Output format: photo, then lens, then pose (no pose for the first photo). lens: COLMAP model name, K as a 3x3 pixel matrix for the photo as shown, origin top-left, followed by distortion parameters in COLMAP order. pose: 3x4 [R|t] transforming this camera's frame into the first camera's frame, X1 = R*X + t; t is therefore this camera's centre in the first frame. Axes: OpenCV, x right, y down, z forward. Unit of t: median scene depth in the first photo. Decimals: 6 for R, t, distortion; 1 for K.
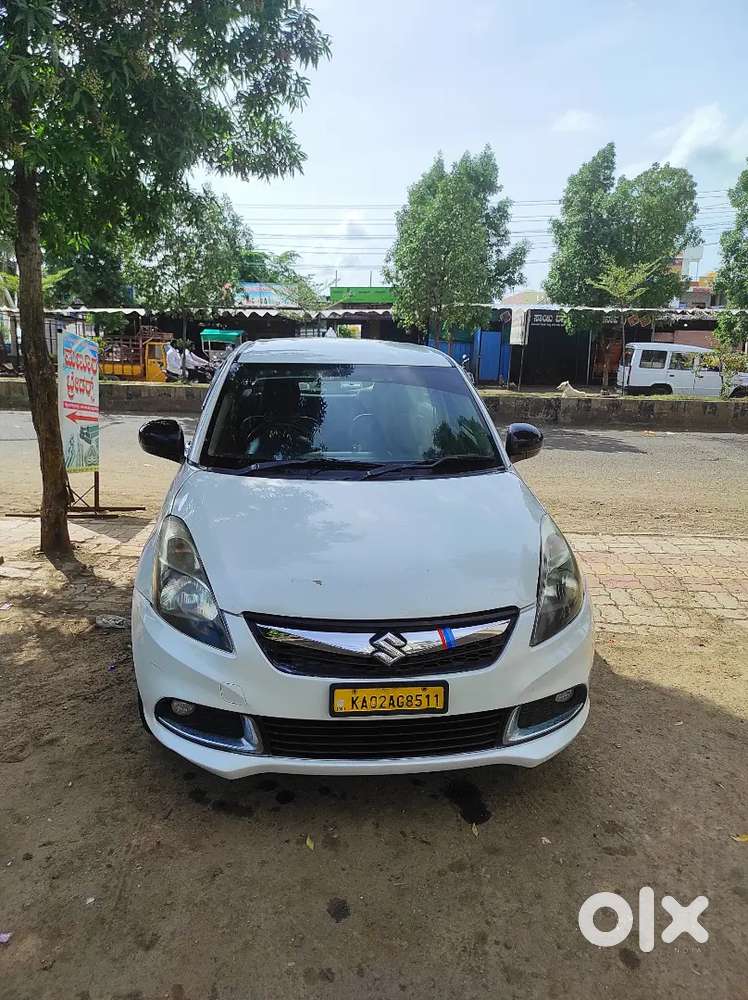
lens RADIAL K [[788.1, 0, 397.2], [0, 788.1, 496.4], [0, 0, 1]] dist [0.004447, -0.005515]
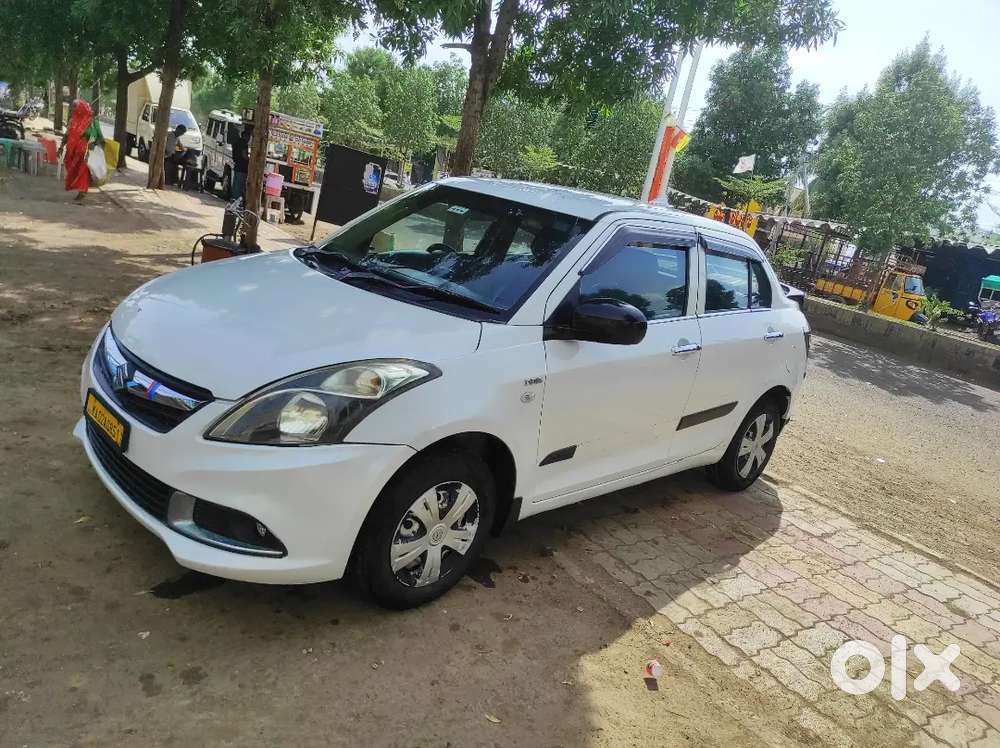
lens RADIAL K [[792.8, 0, 503.8], [0, 792.8, 395.2], [0, 0, 1]] dist [0.004638, -0.007293]
pose [[0.571023, 0.299113, -0.764503, 1.107476], [-0.337789, 0.934380, 0.113276, -0.083640], [0.748219, 0.193558, 0.634590, 0.690362]]
